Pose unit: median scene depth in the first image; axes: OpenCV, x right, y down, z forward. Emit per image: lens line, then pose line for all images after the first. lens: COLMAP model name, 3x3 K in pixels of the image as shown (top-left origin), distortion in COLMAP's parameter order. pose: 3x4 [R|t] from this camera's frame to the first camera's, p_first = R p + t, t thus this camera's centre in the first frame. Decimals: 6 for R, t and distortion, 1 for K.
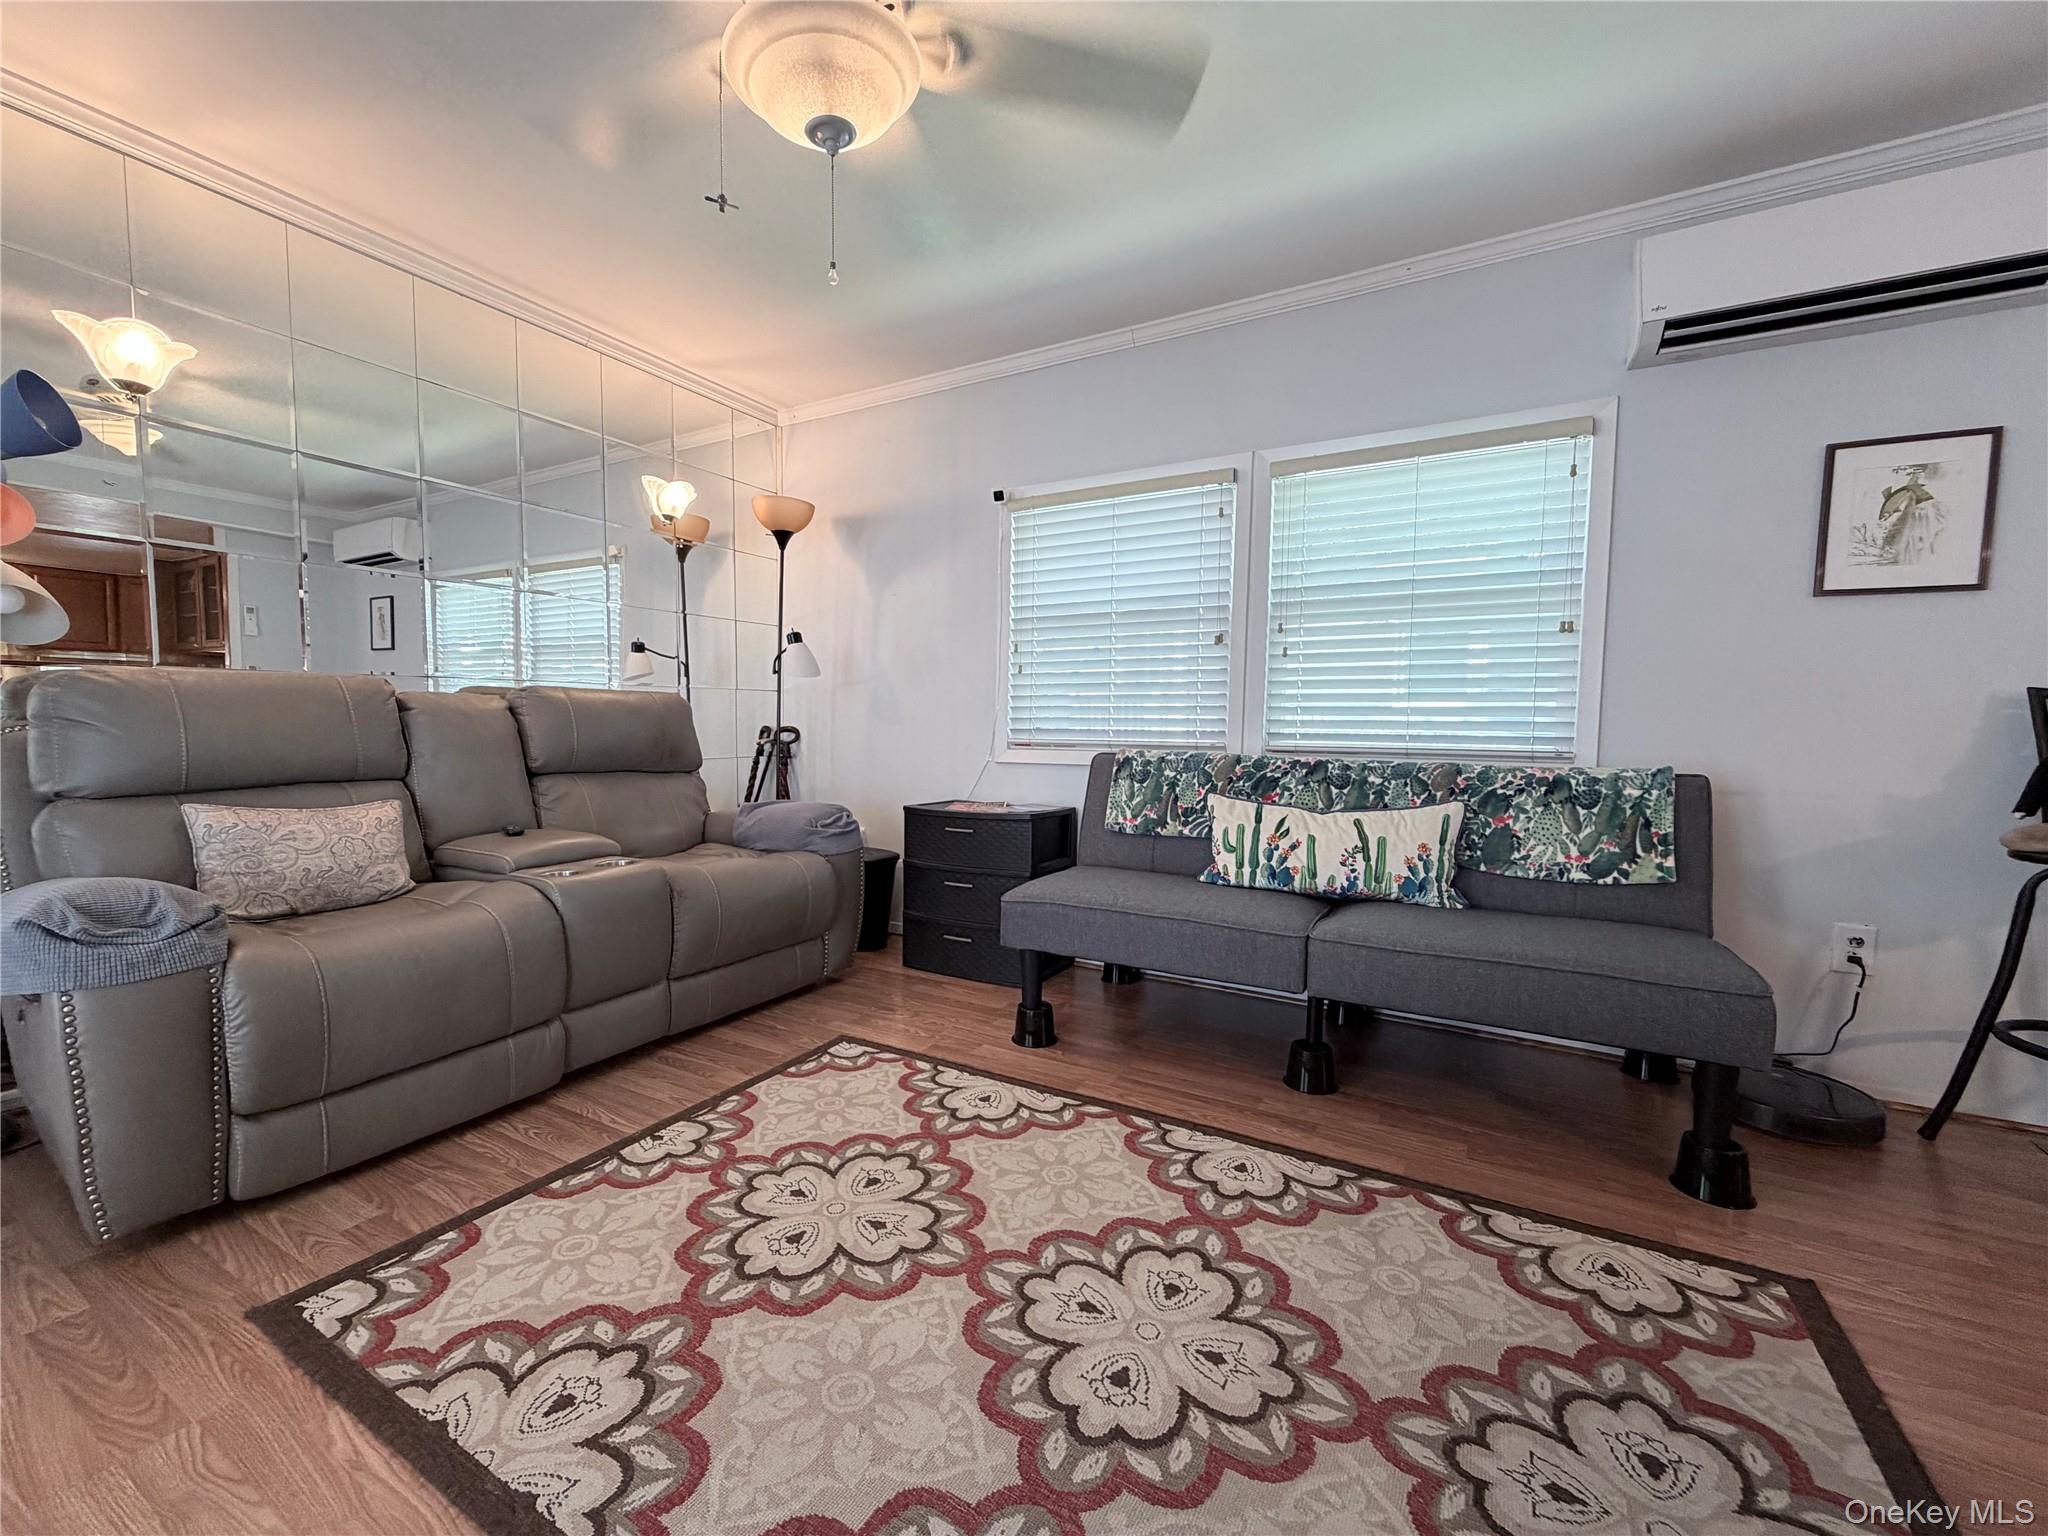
lens RADIAL K [[817.1, 0, 1024.9], [0, 817.1, 773.6], [0, 0, 1]] dist [-0.001981, 0.000079]
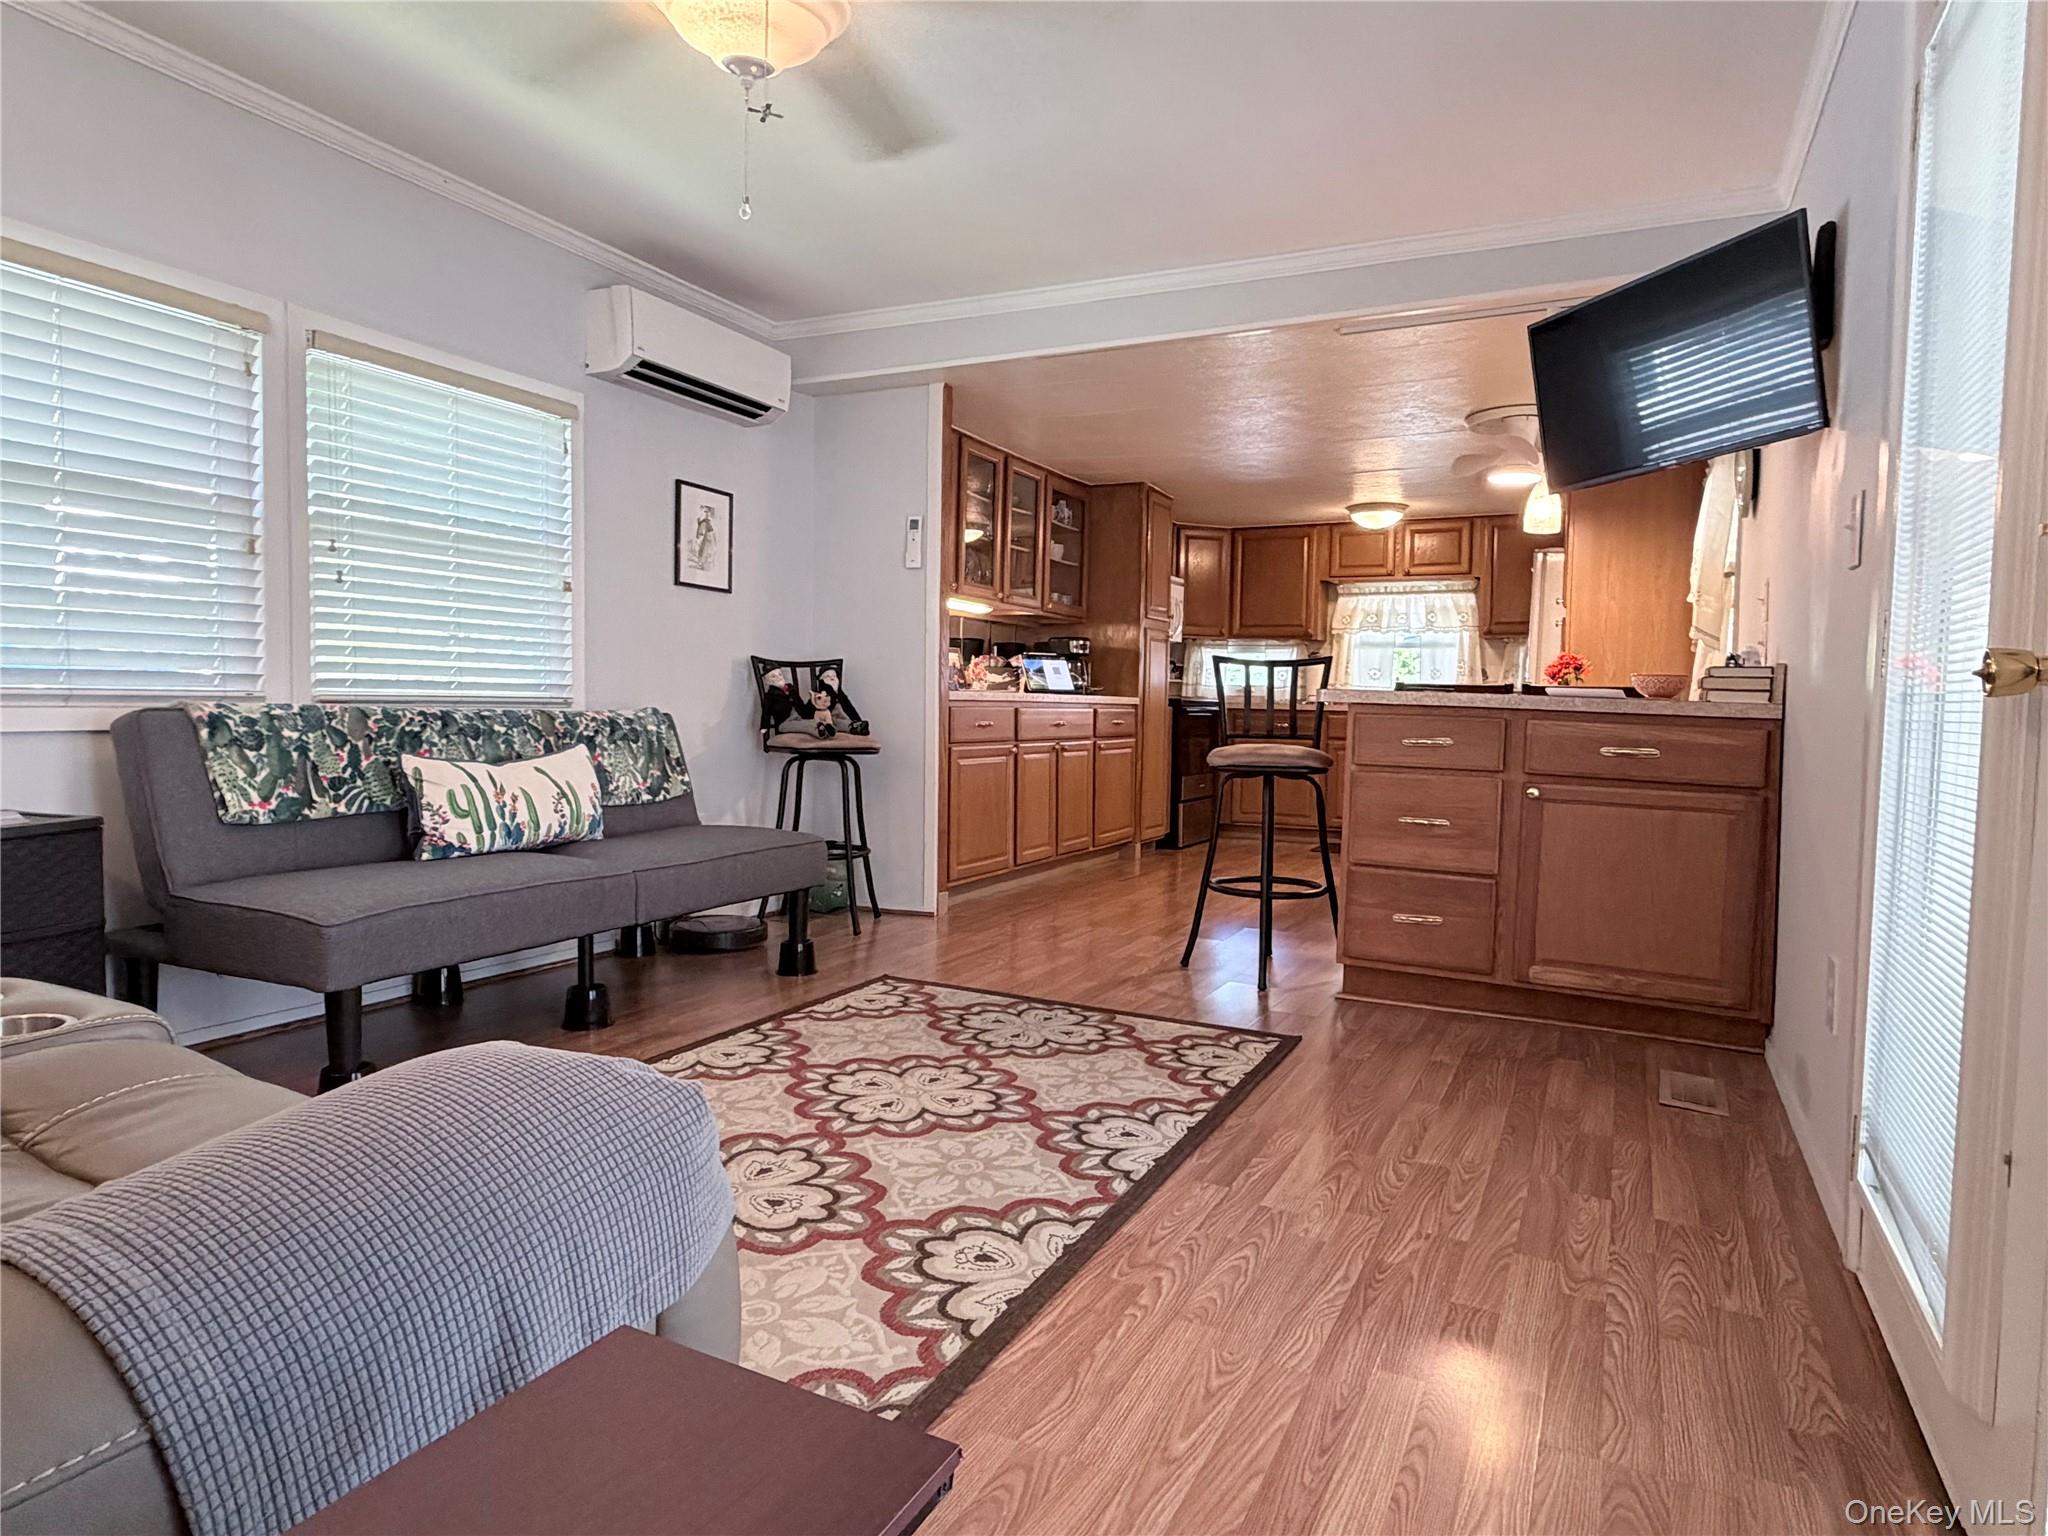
lens RADIAL K [[1237.4, 0, 1019.3], [0, 1237.4, 766.2], [0, 0, 1]] dist [-0.000359, -0.000440]
pose [[-0.059505, -0.066495, 0.996011, -1.156323], [0.039027, 0.996861, 0.068884, -0.027049], [-0.997465, 0.042970, -0.056723, 0.513492]]
